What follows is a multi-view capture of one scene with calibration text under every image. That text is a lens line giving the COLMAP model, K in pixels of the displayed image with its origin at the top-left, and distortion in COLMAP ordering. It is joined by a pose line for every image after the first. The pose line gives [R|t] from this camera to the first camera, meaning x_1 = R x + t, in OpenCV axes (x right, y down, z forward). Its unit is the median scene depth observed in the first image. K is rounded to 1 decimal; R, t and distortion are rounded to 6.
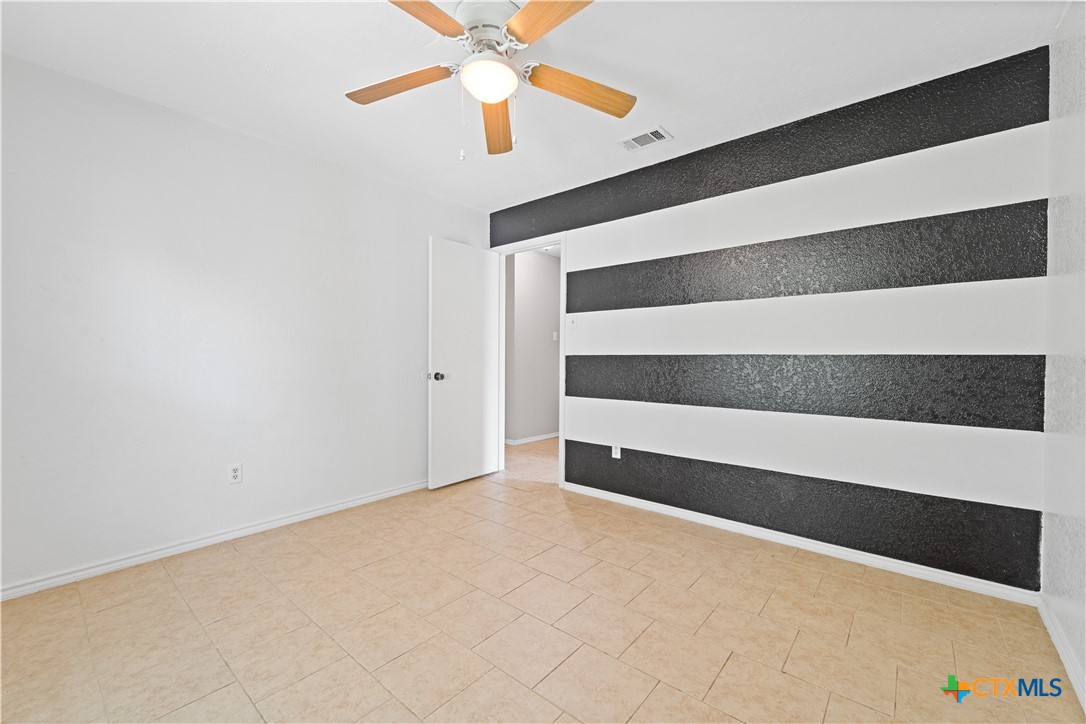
lens RADIAL K [[443.7, 0, 543.1], [0, 443.7, 358.8], [0, 0, 1]] dist [0.002503, -0.001252]
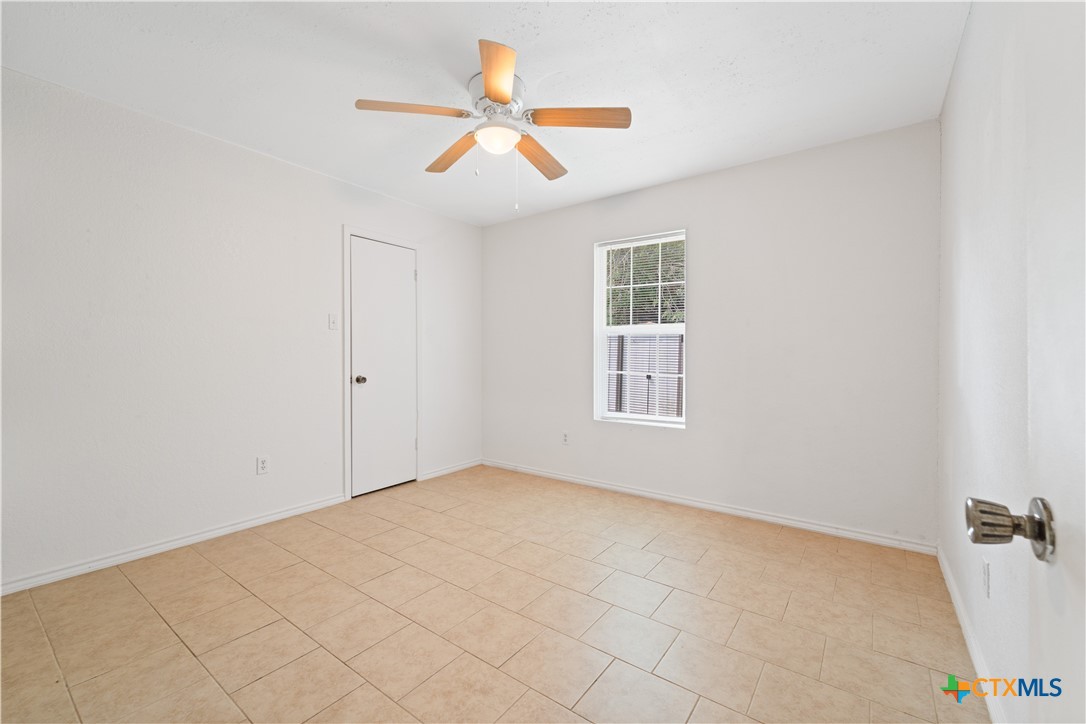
lens RADIAL K [[443.7, 0, 543.3], [0, 443.7, 359.1], [0, 0, 1]] dist [0.002503, -0.001252]
pose [[-0.997545, -0.001327, -0.070010, -0.140489], [-0.002613, 0.999830, 0.018278, -0.025237], [0.069974, 0.018416, -0.997379, 1.957723]]
